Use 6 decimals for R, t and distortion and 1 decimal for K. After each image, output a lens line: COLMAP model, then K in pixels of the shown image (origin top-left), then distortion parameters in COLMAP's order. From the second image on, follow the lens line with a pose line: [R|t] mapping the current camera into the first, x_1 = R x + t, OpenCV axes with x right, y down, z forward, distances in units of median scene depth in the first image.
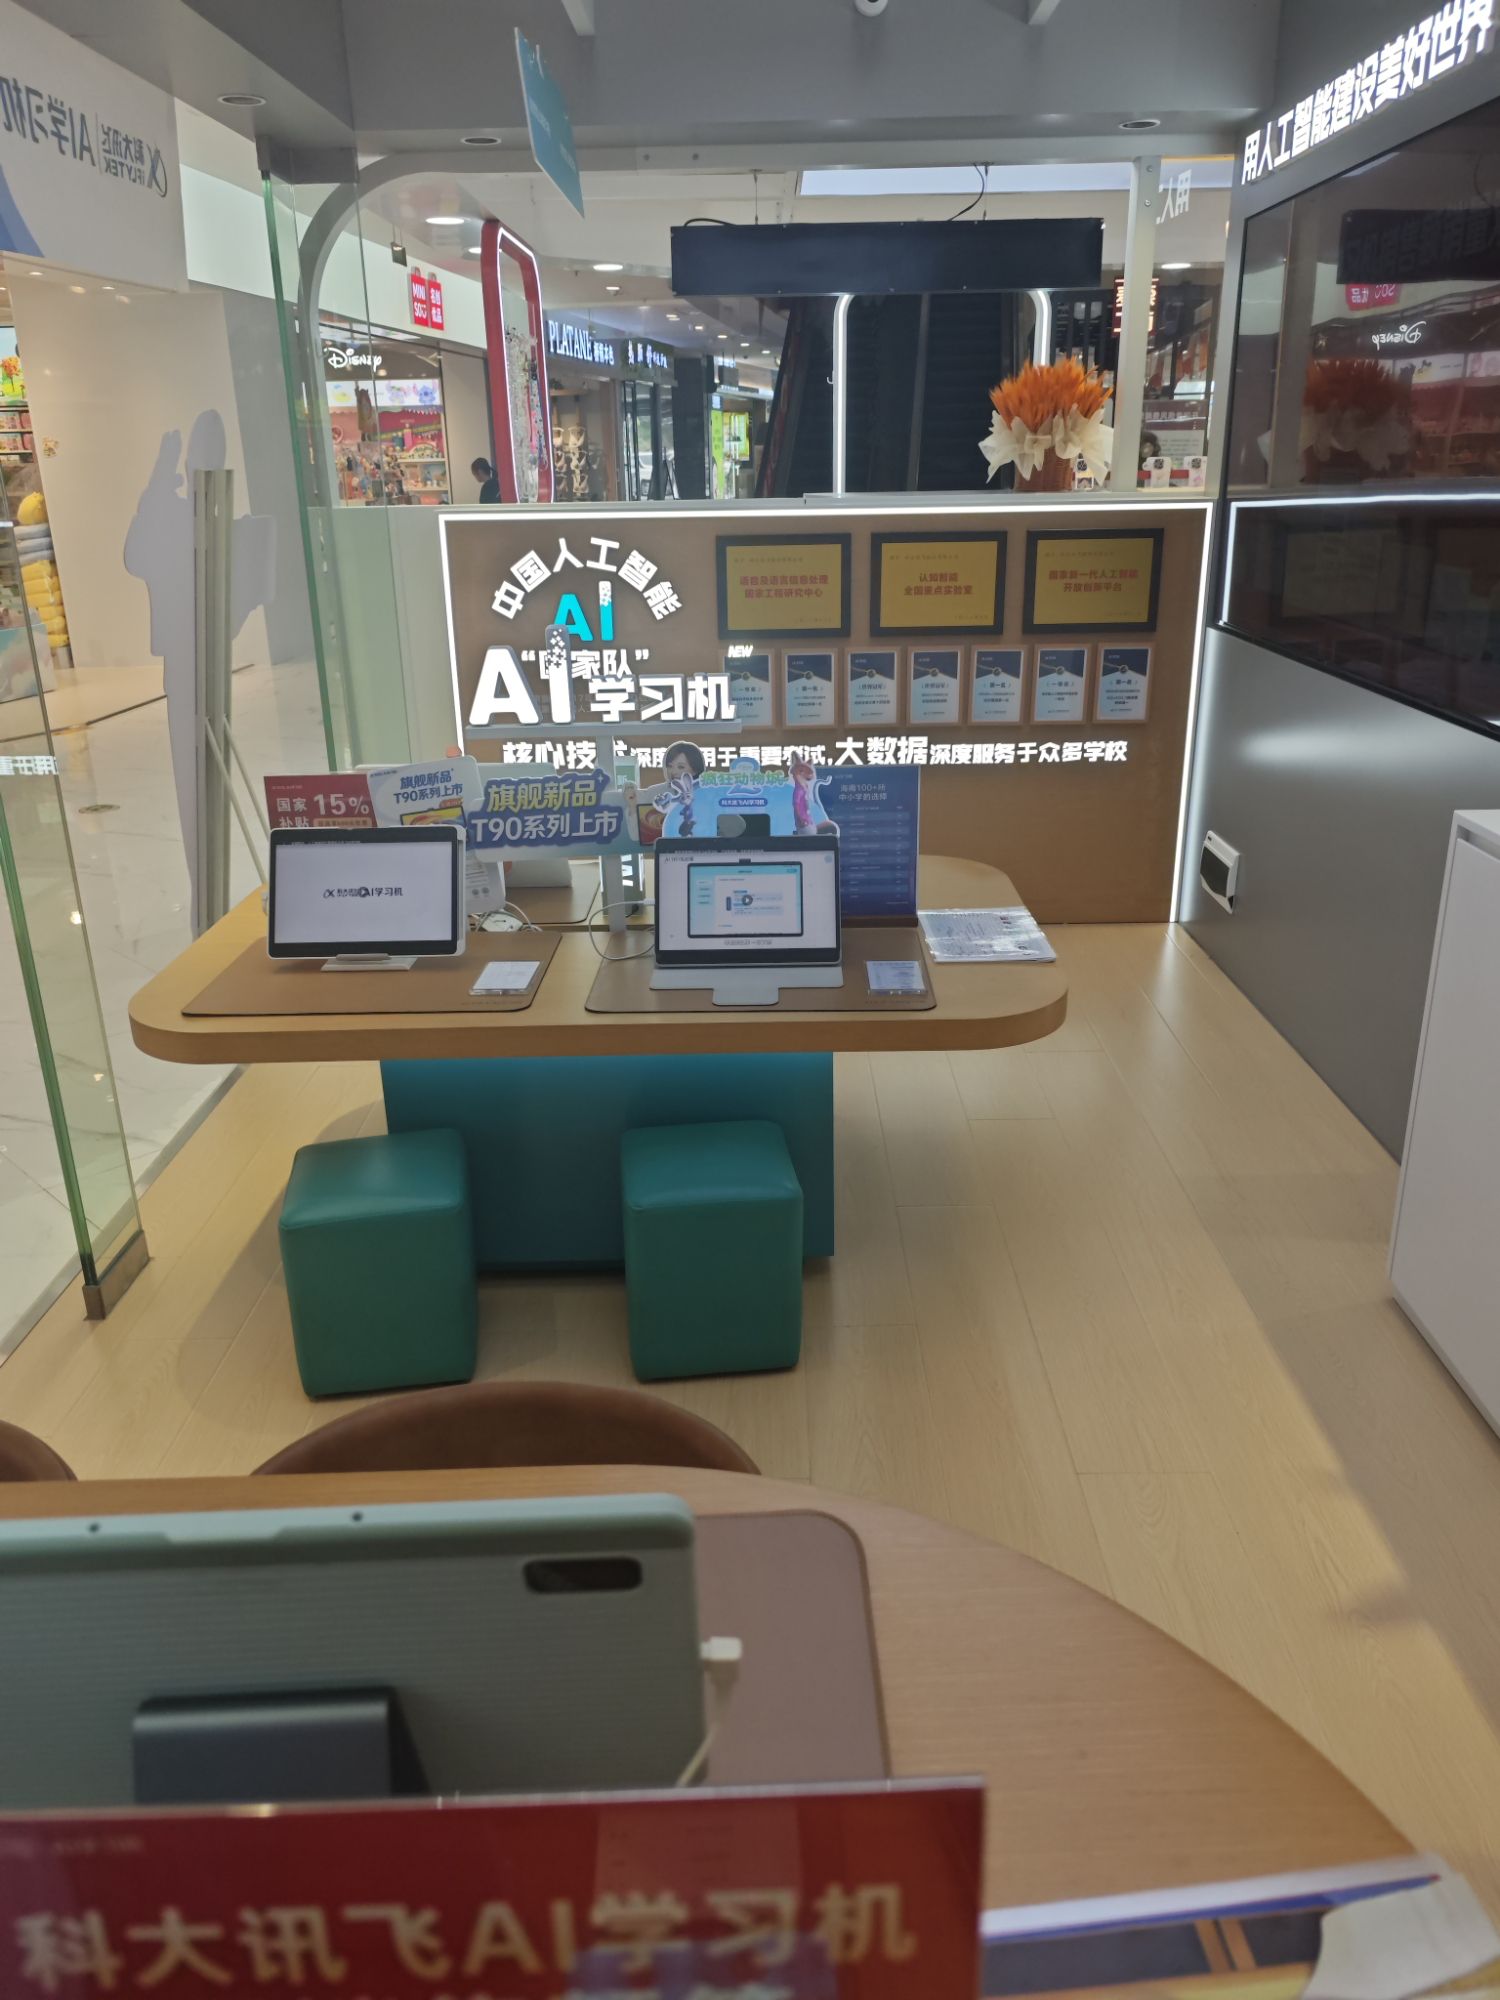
lens RADIAL K [[1487.2, 0, 750.0], [0, 1487.2, 1000.0], [0, 0, 1]] dist [0.001628, 0.009505]
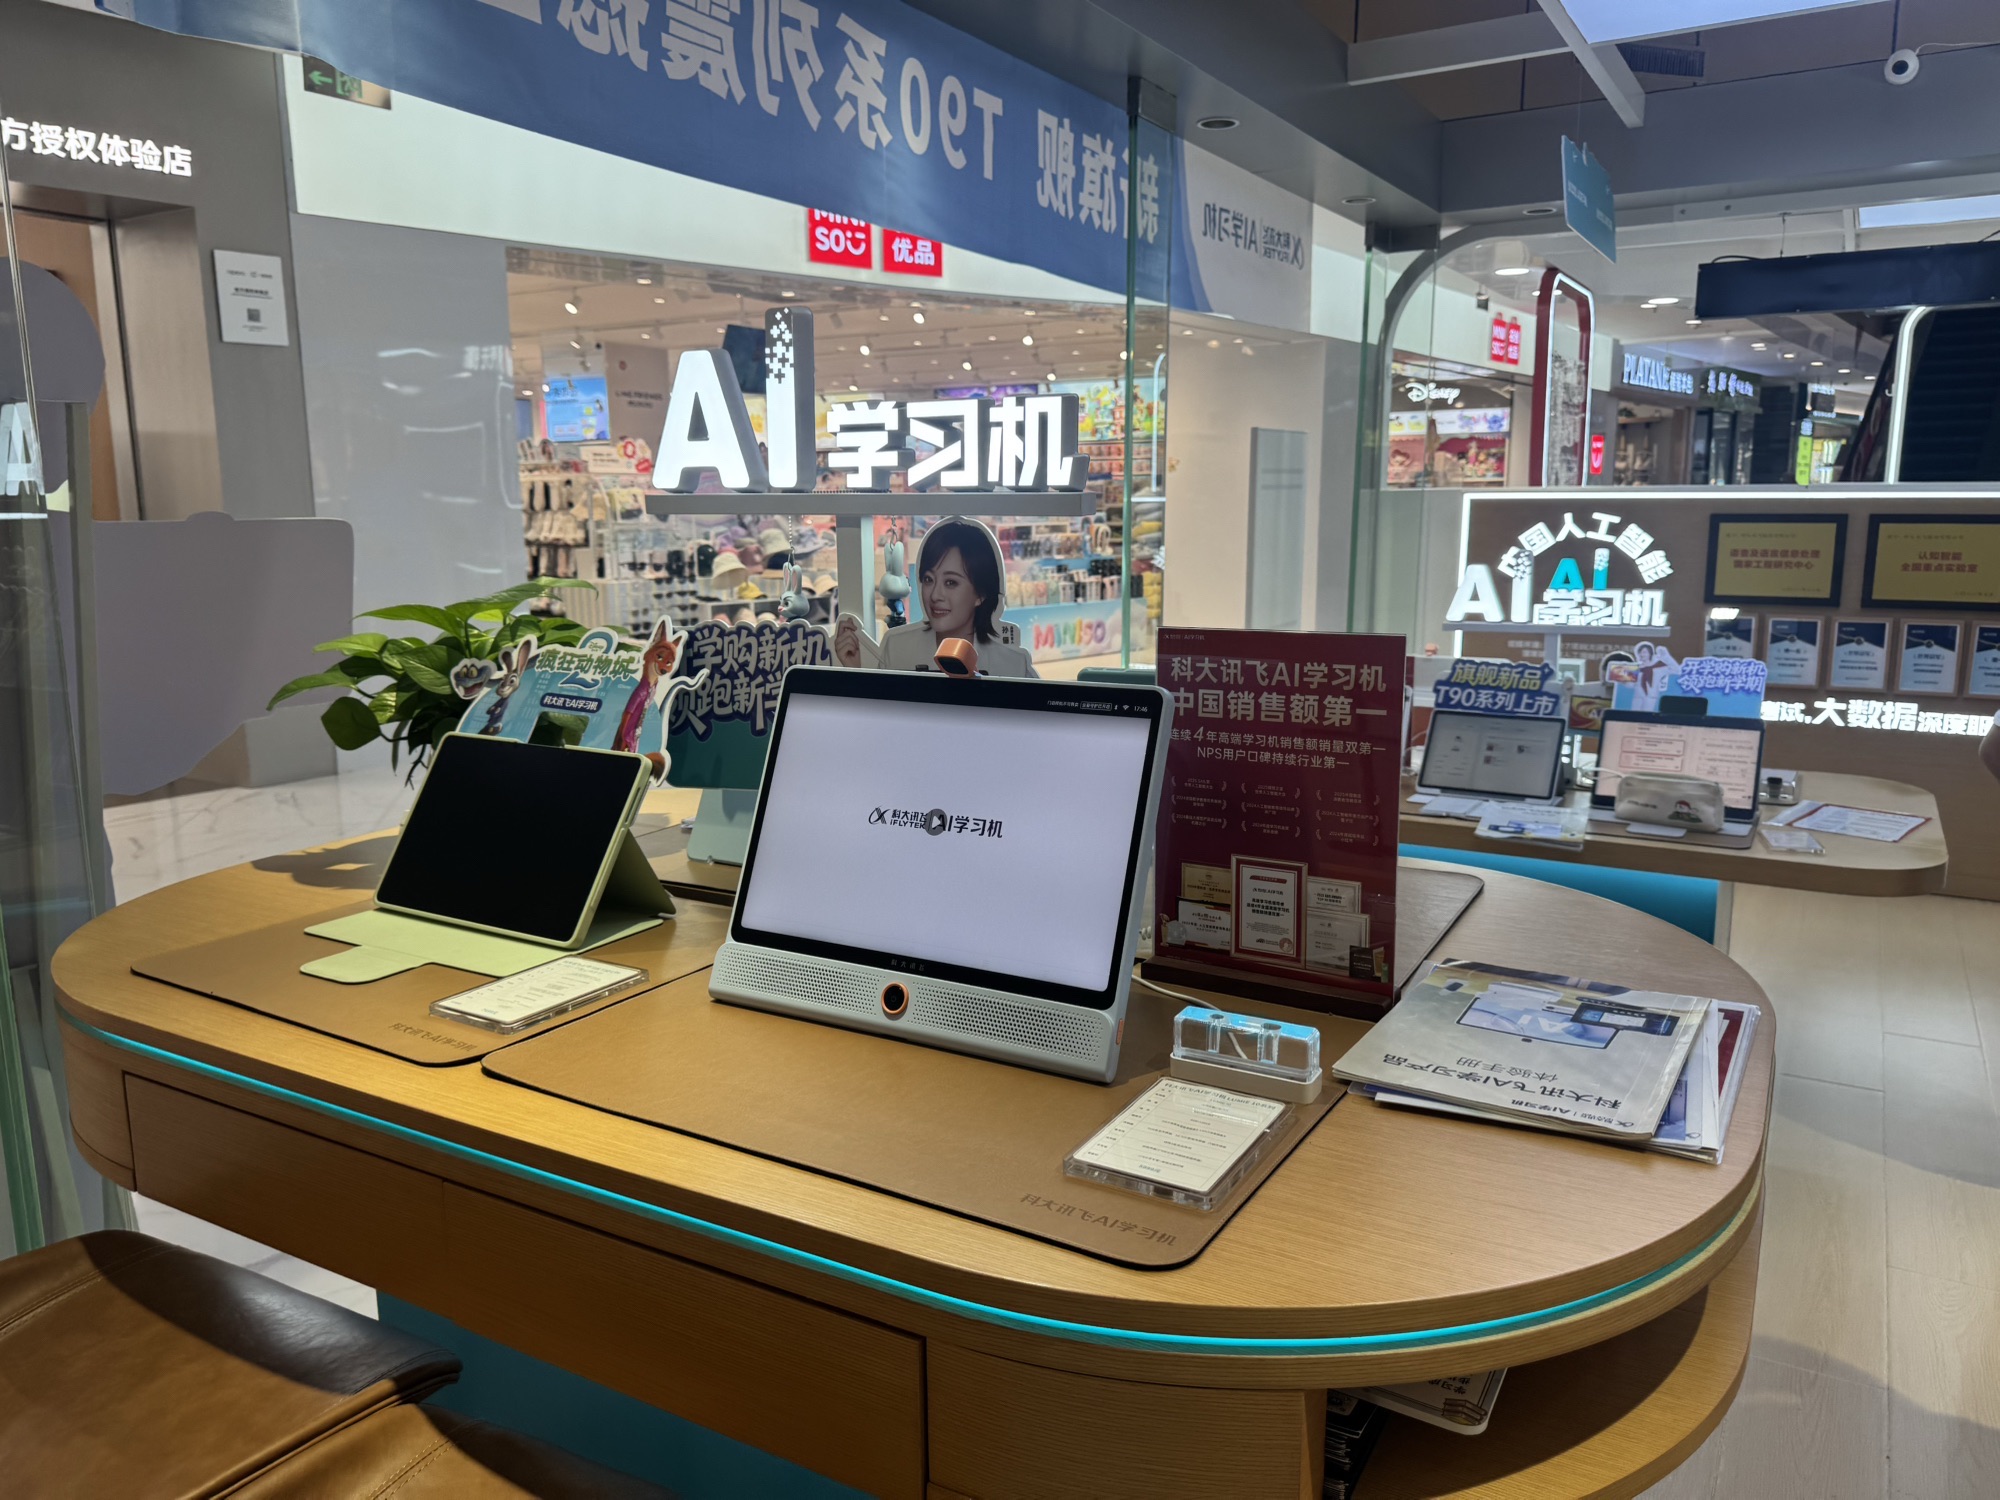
lens RADIAL K [[1484.4, 0, 1000.0], [0, 1484.4, 750.0], [0, 0, 1]] dist [0.084590, -0.082237]
pose [[0.867319, 0.102255, -0.487136, 0.083316], [-0.187628, 0.973642, -0.129684, 0.114560], [0.461035, 0.203878, 0.863644, -0.211675]]
